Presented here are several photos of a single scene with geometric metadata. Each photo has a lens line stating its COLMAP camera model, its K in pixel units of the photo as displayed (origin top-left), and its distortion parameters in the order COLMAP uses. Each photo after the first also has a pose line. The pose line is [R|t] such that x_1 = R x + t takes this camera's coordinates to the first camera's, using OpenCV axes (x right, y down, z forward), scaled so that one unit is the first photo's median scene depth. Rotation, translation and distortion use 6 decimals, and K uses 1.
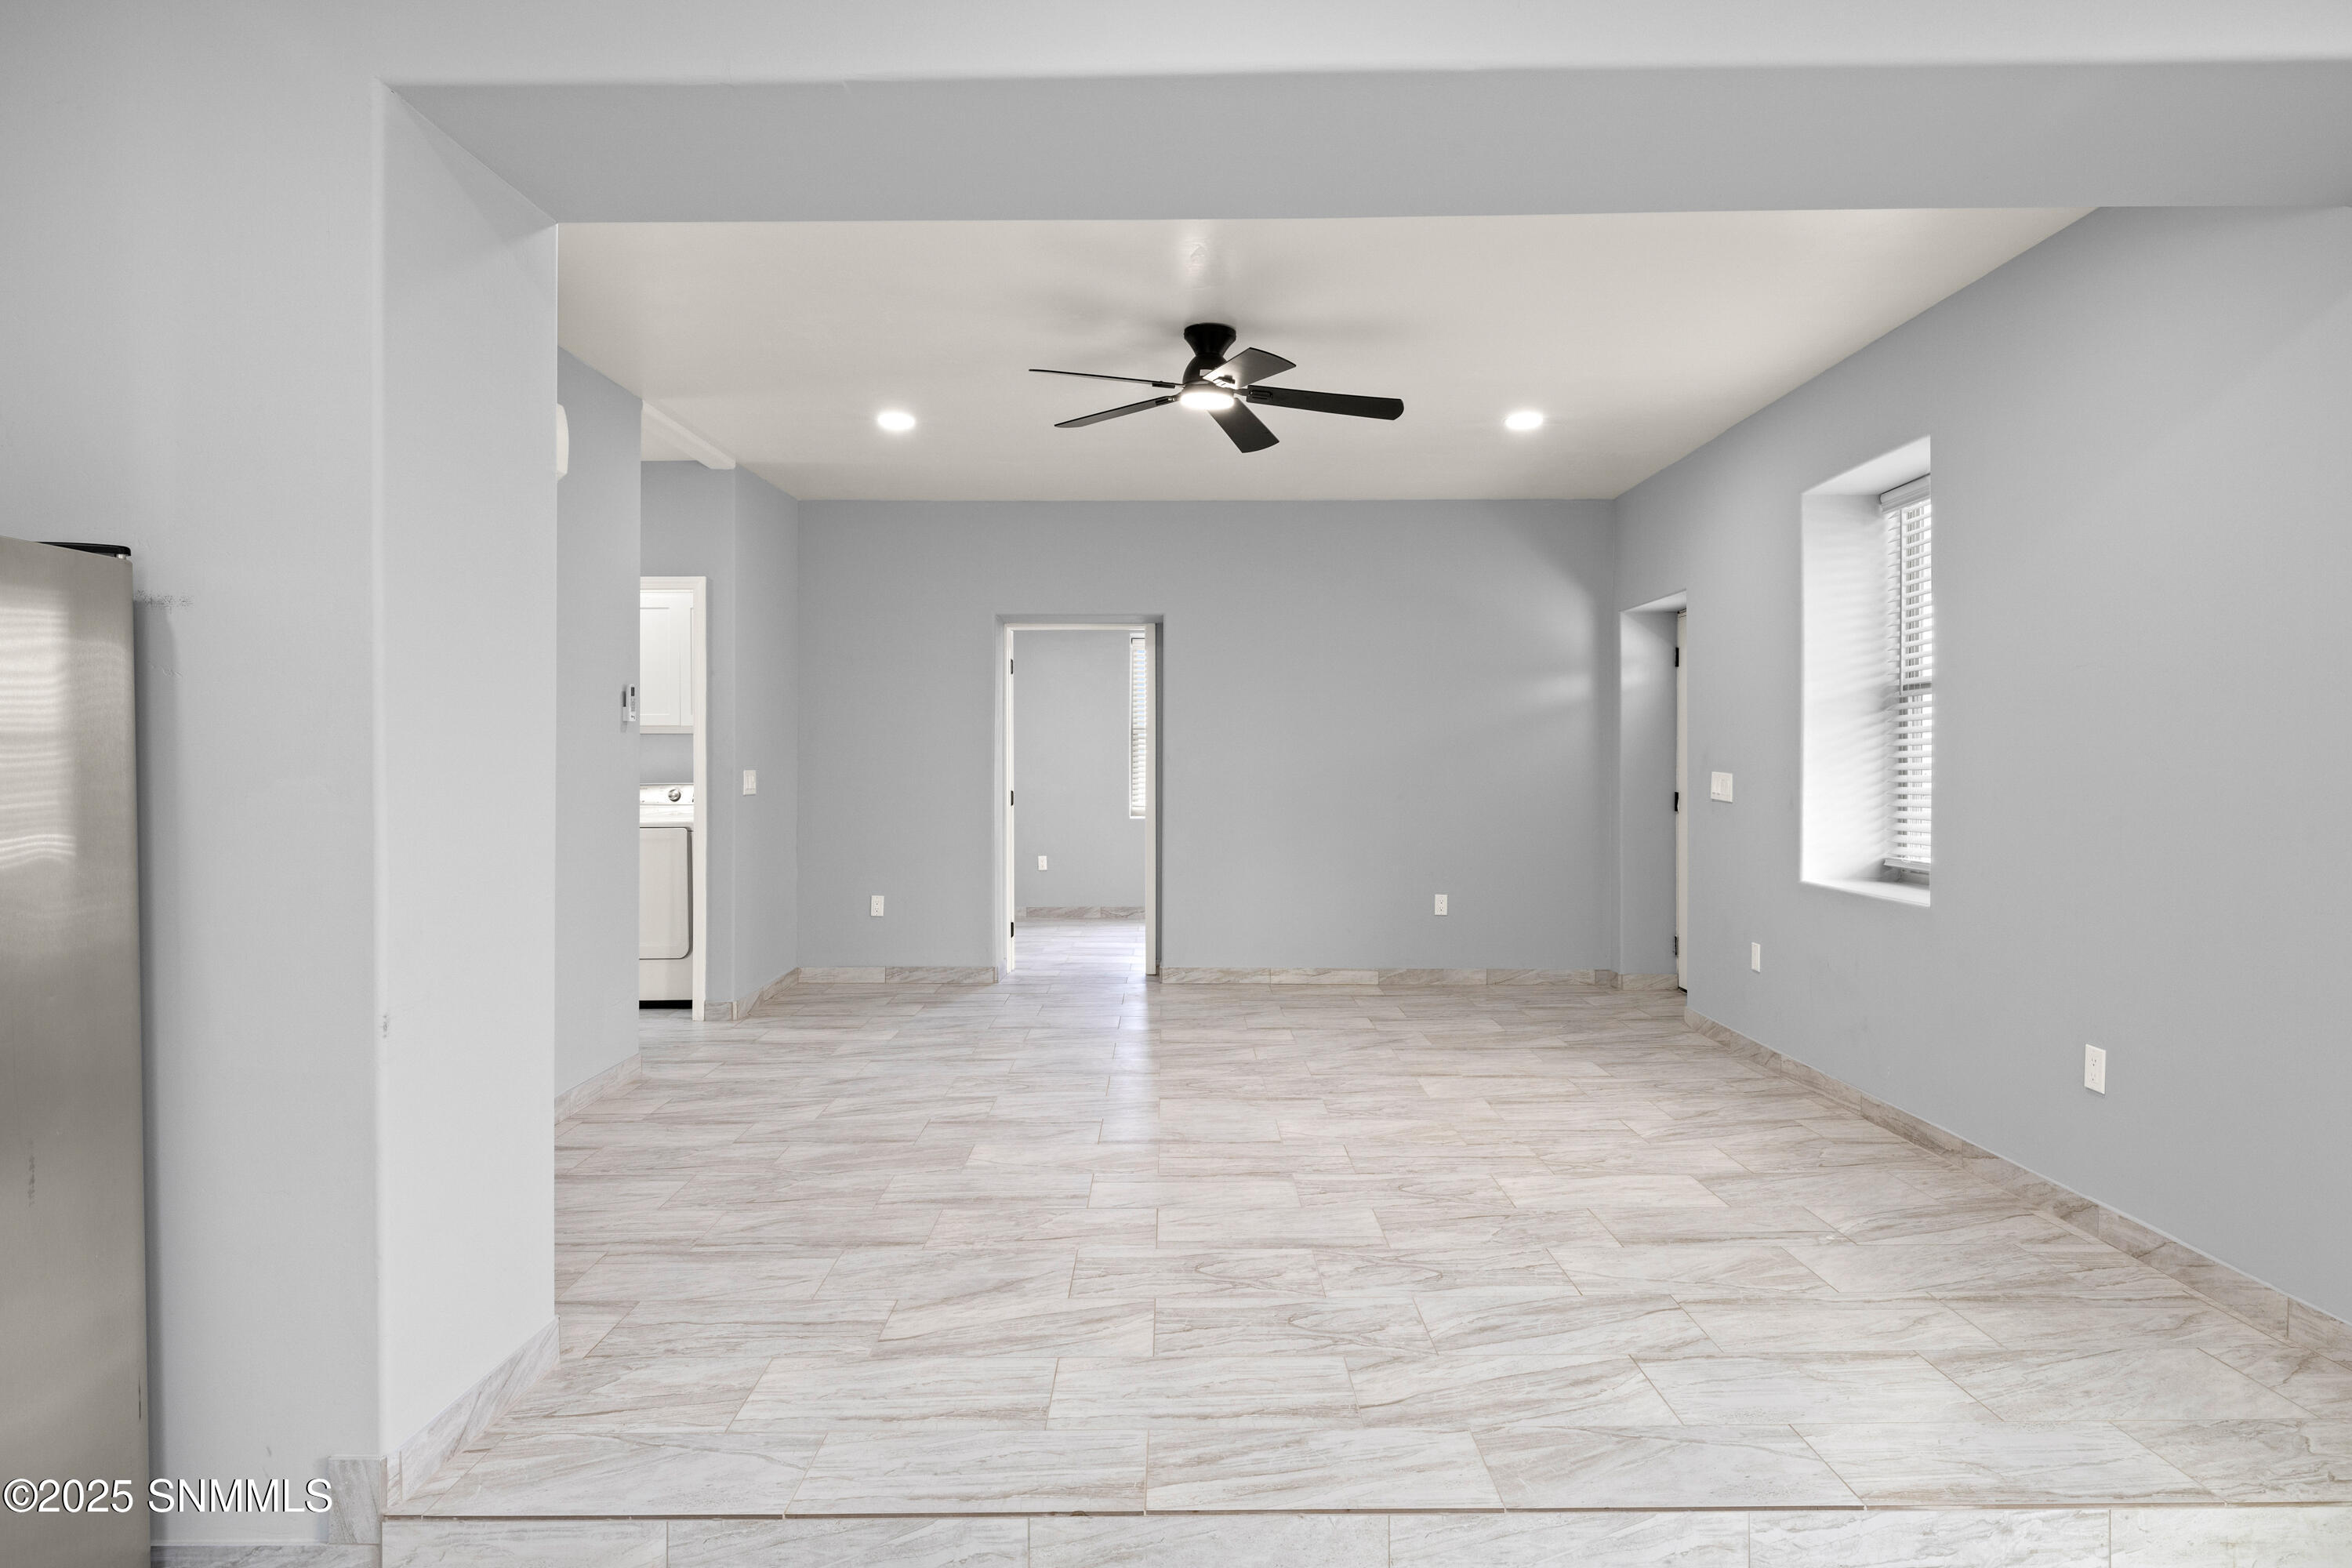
lens RADIAL K [[1321.2, 0, 1175.6], [0, 1321.2, 773.1], [0, 0, 1]] dist [0.000510, 0.000296]
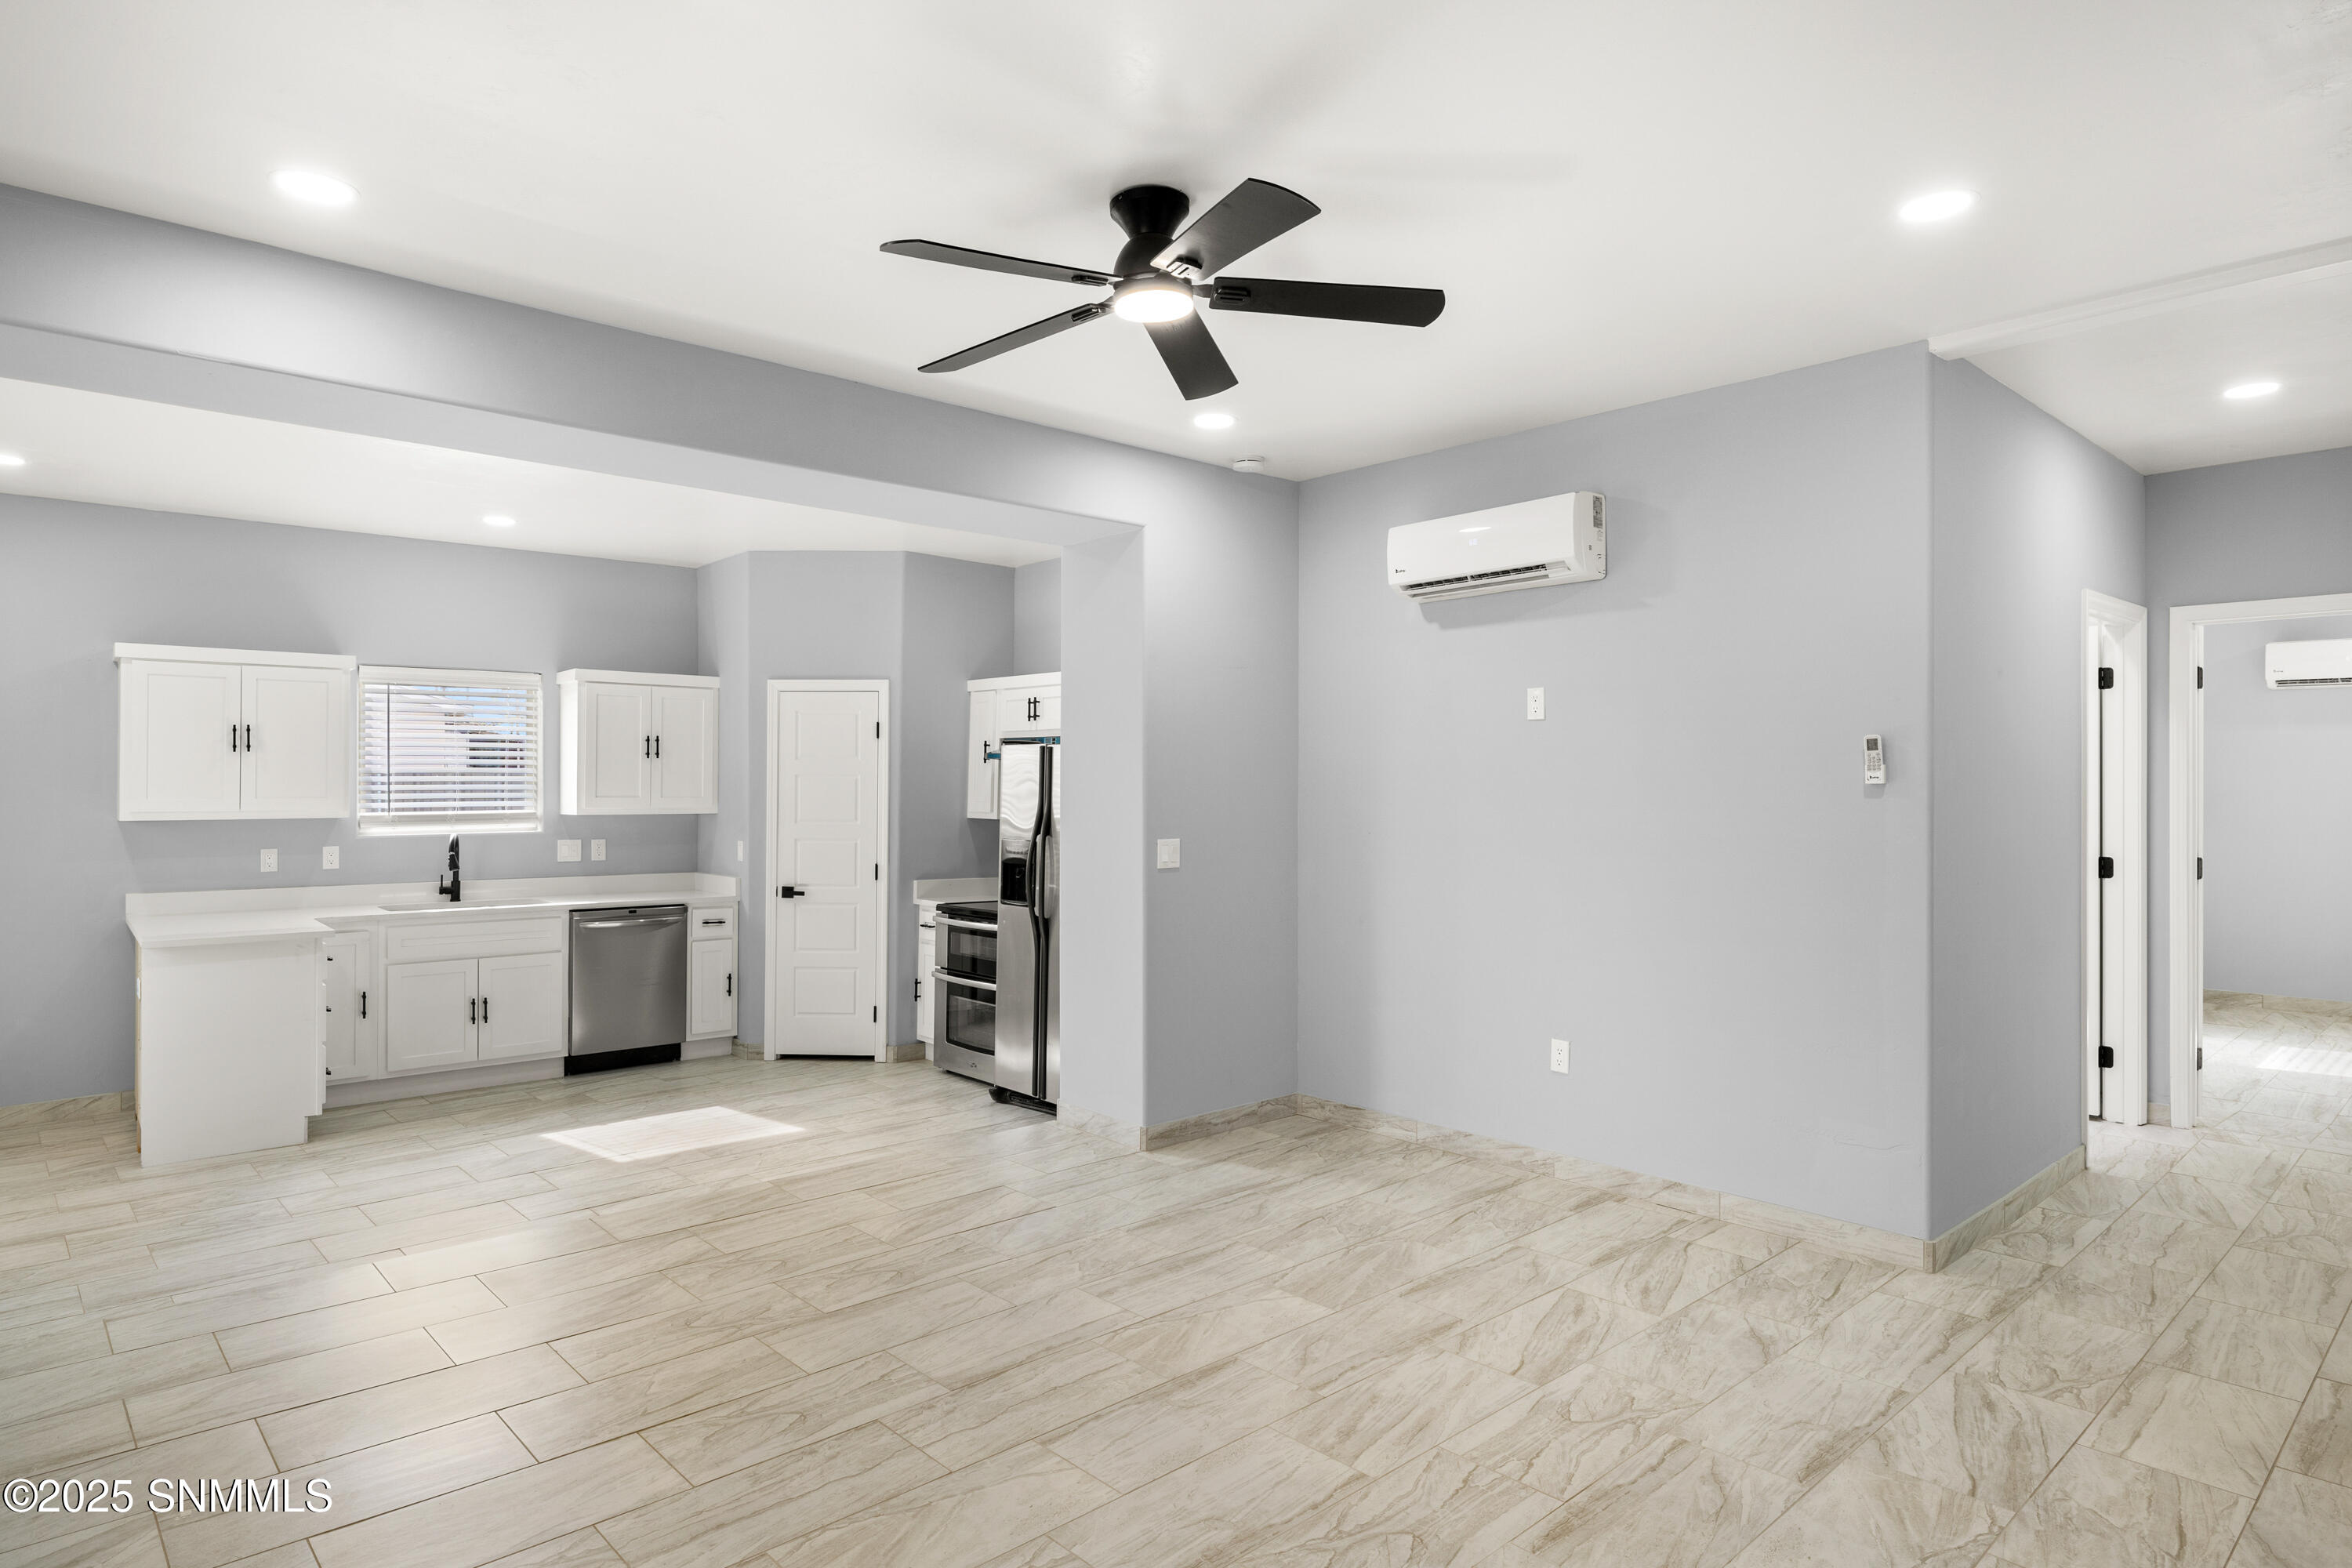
lens RADIAL K [[1321.2, 0, 1175.6], [0, 1321.2, 773.1], [0, 0, 1]] dist [0.000510, 0.000296]
pose [[-0.736423, -0.005671, -0.676497, 0.660271], [-0.009152, 0.999957, 0.001580, -0.070845], [0.676459, 0.007354, -0.736443, 2.132950]]
